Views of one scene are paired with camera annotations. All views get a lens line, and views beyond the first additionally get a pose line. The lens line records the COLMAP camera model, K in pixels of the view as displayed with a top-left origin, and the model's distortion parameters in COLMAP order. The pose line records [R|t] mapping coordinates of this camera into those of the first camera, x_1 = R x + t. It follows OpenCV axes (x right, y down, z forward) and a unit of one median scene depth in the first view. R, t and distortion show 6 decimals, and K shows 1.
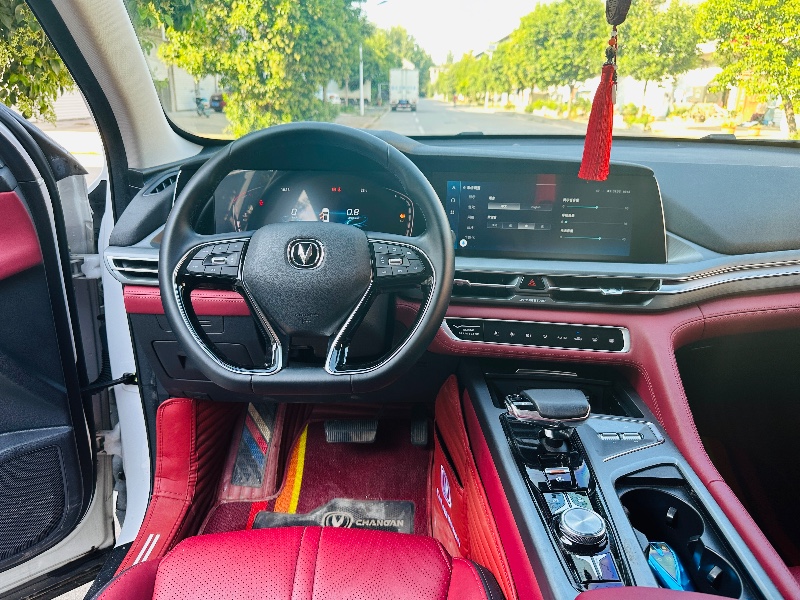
lens RADIAL K [[574.9, 0, 398.8], [0, 574.9, 294.8], [0, 0, 1]] dist [0.007351, -0.013036]
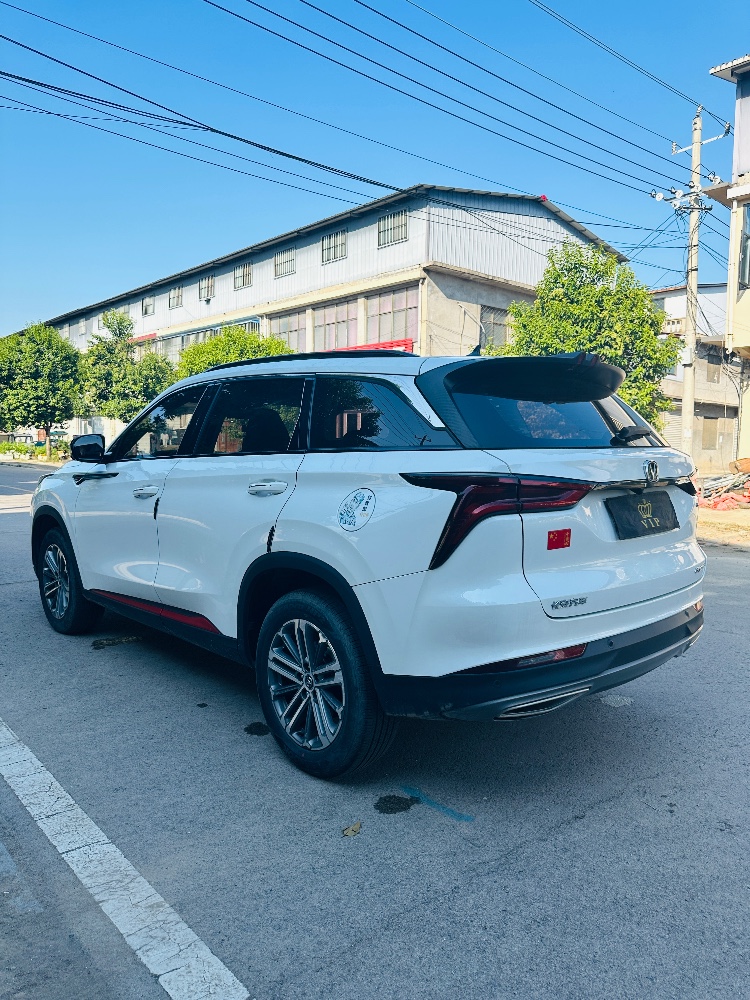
lens RADIAL K [[693.0, 0, 373.3], [0, 693.0, 502.4], [0, 0, 1]] dist [0.181819, -0.377889]
pose [[0.742851, -0.065956, 0.666200, -0.132949], [0.221563, 0.963276, -0.151688, 0.057426], [-0.631730, 0.260286, 0.730184, -0.188341]]
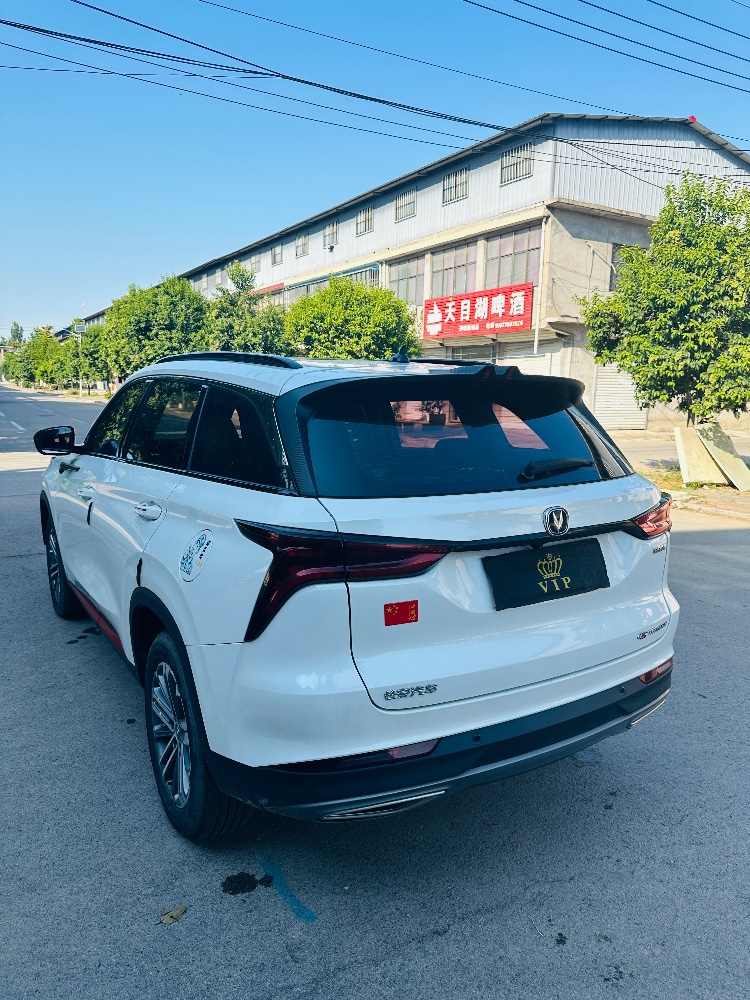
lens RADIAL K [[700.7, 0, 374.5], [0, 700.7, 494.3], [0, 0, 1]] dist [0.094838, -0.133465]
pose [[0.857182, -0.082605, 0.508345, -0.070290], [0.168429, 0.977740, -0.125127, 0.045759], [-0.486693, 0.192877, 0.852014, -0.206909]]
